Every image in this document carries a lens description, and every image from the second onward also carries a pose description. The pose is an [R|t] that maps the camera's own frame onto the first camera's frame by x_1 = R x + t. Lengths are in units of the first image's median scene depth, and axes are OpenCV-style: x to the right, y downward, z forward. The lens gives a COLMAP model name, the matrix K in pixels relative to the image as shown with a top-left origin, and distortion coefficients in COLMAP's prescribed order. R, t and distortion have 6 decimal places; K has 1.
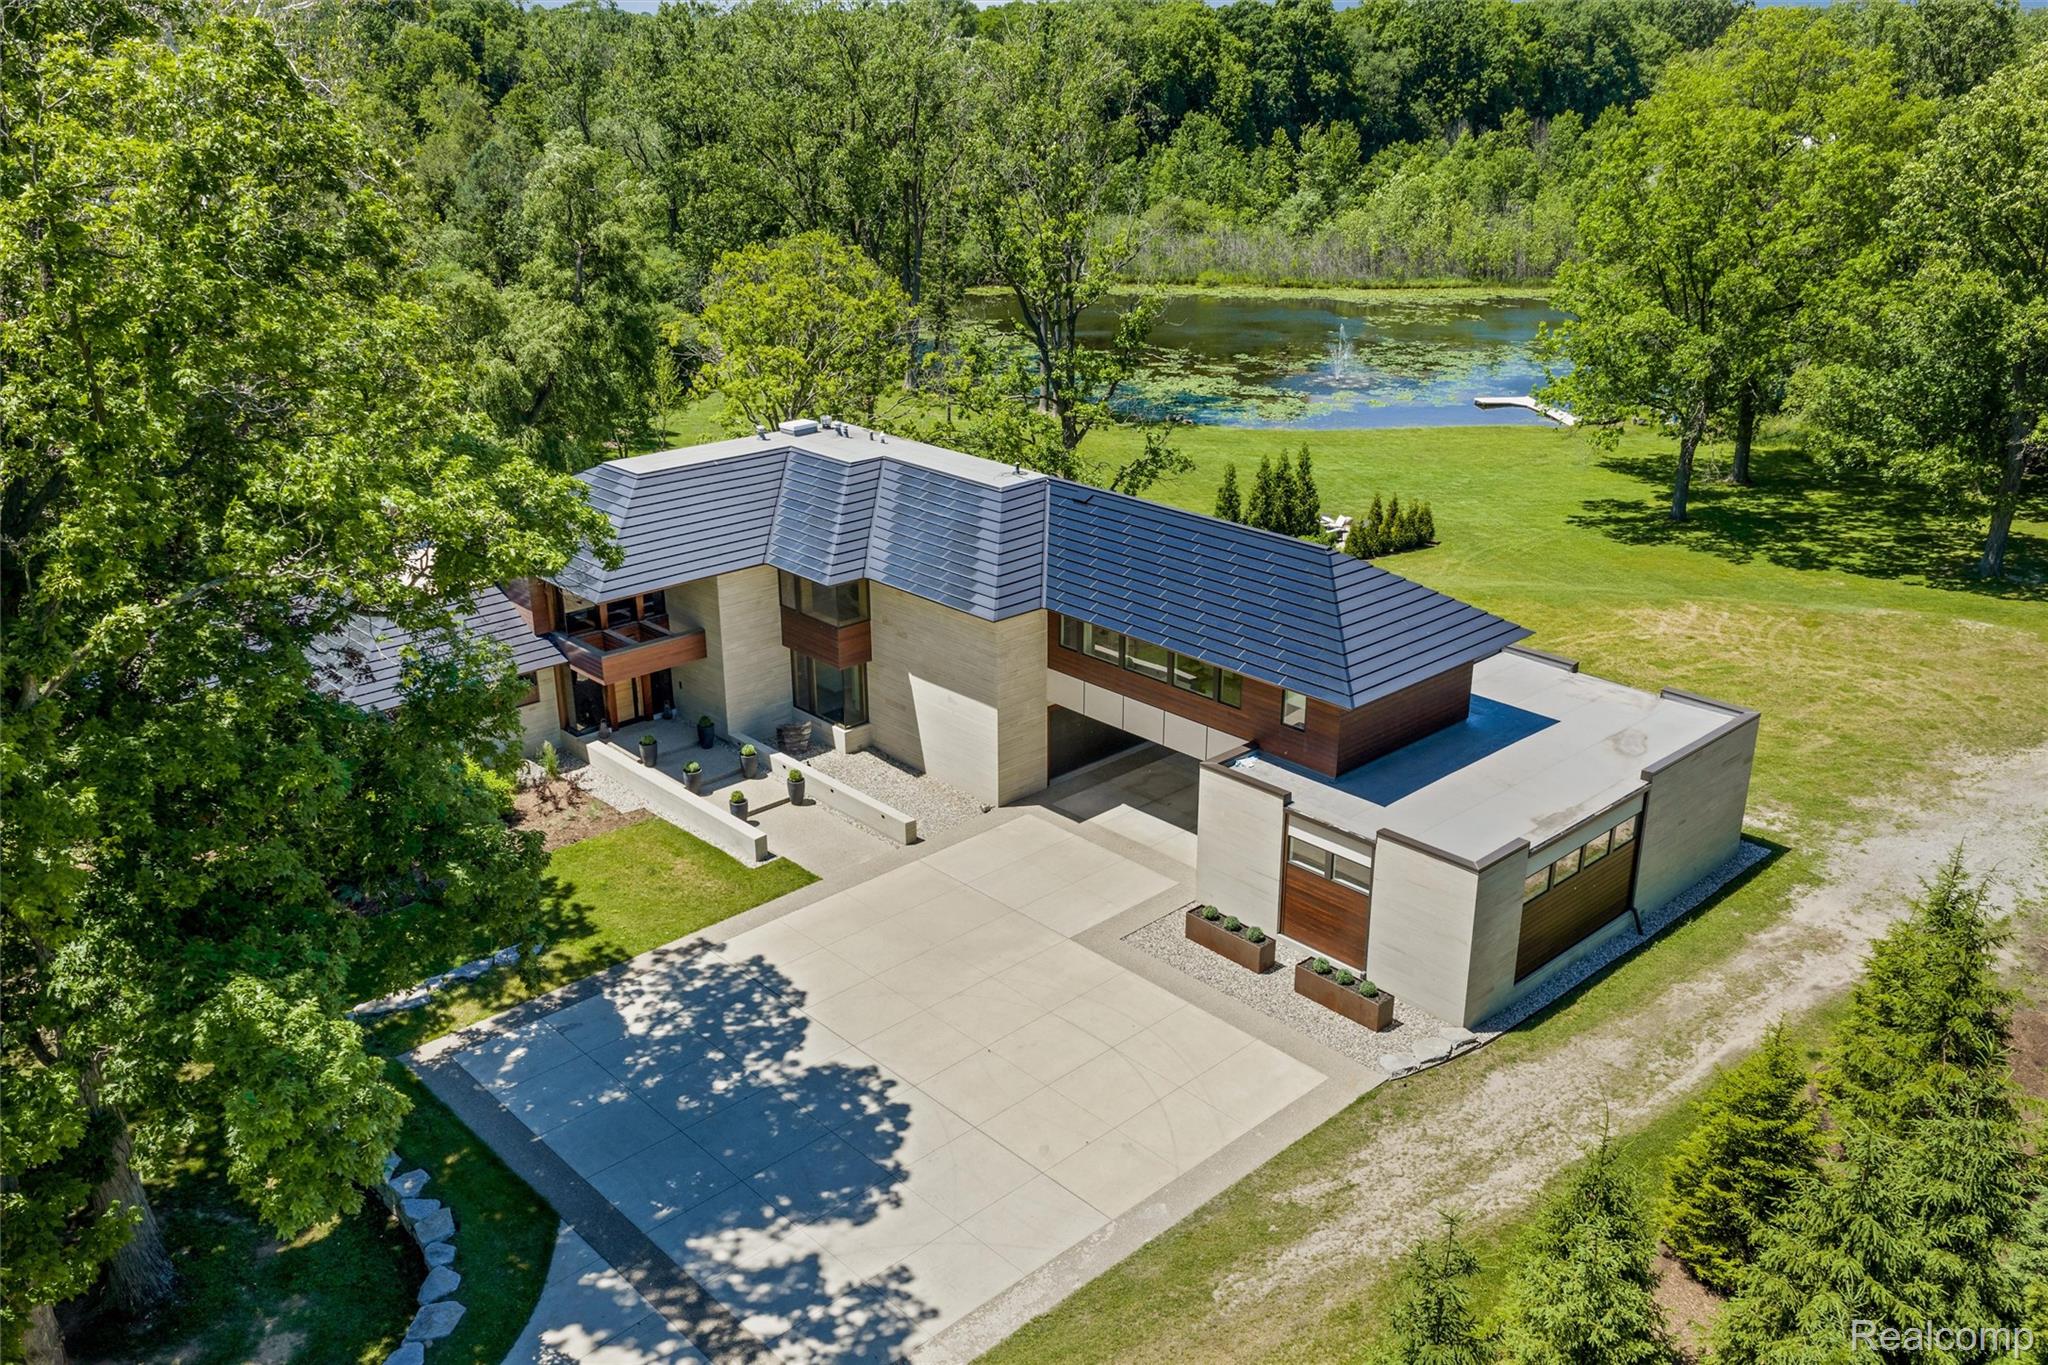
lens RADIAL K [[1649.1, 0, 1024.0], [0, 1649.1, 682.5], [0, 0, 1]] dist [0.028934, -0.053781]
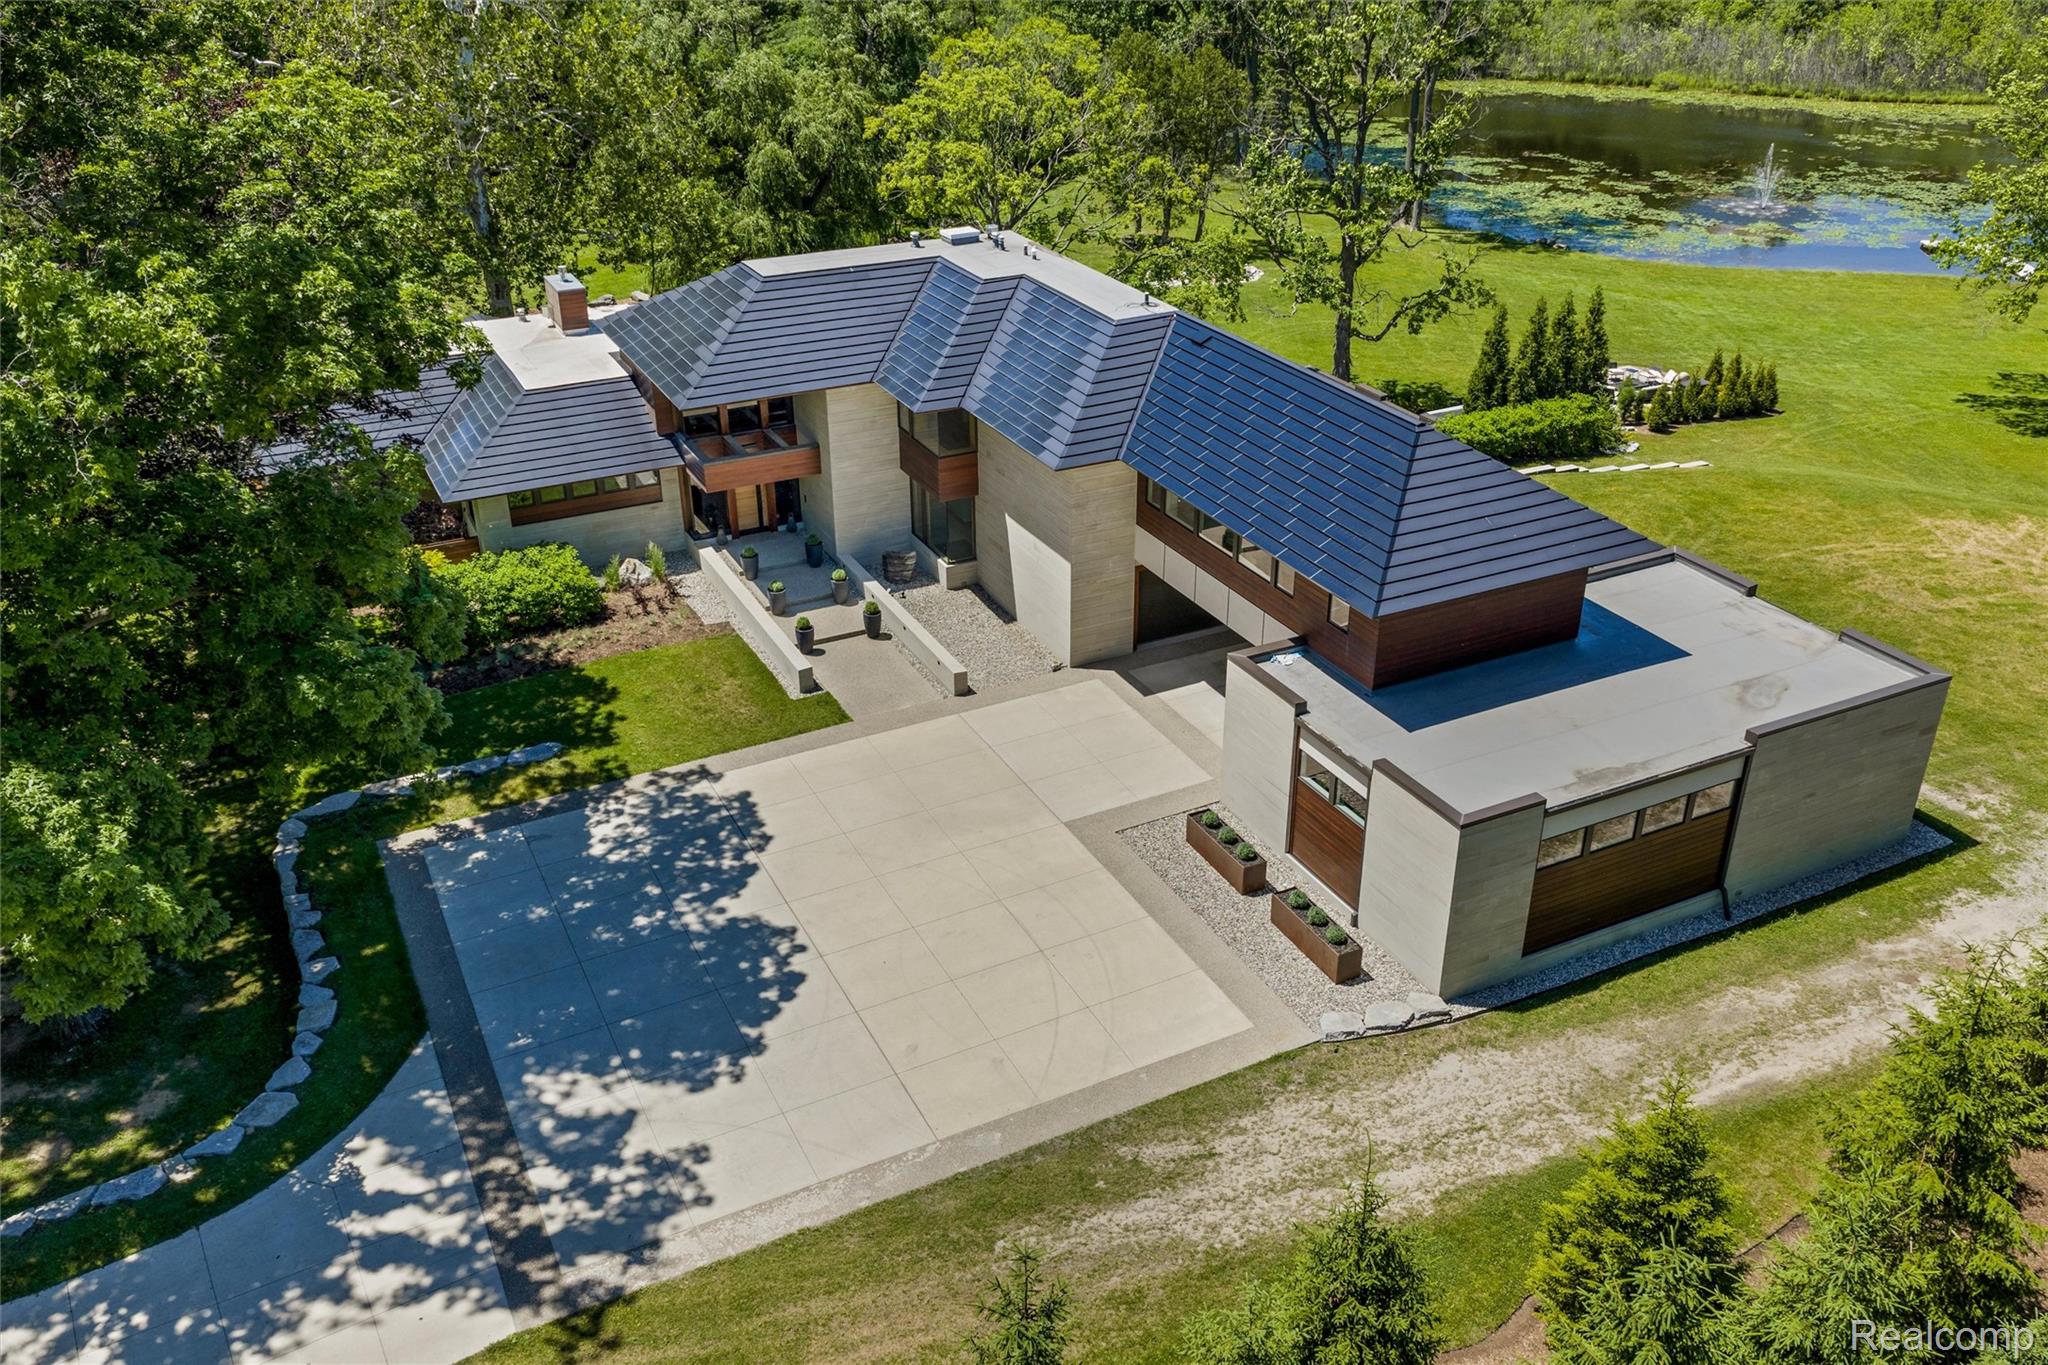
lens RADIAL K [[1649.1, 0, 1024.0], [0, 1649.1, 682.5], [0, 0, 1]] dist [0.028934, -0.053781]
pose [[0.959640, 0.130491, -0.249125, 0.211189], [-0.099762, 0.986180, 0.132273, -0.040306], [0.262943, -0.102081, 0.959396, 0.103095]]
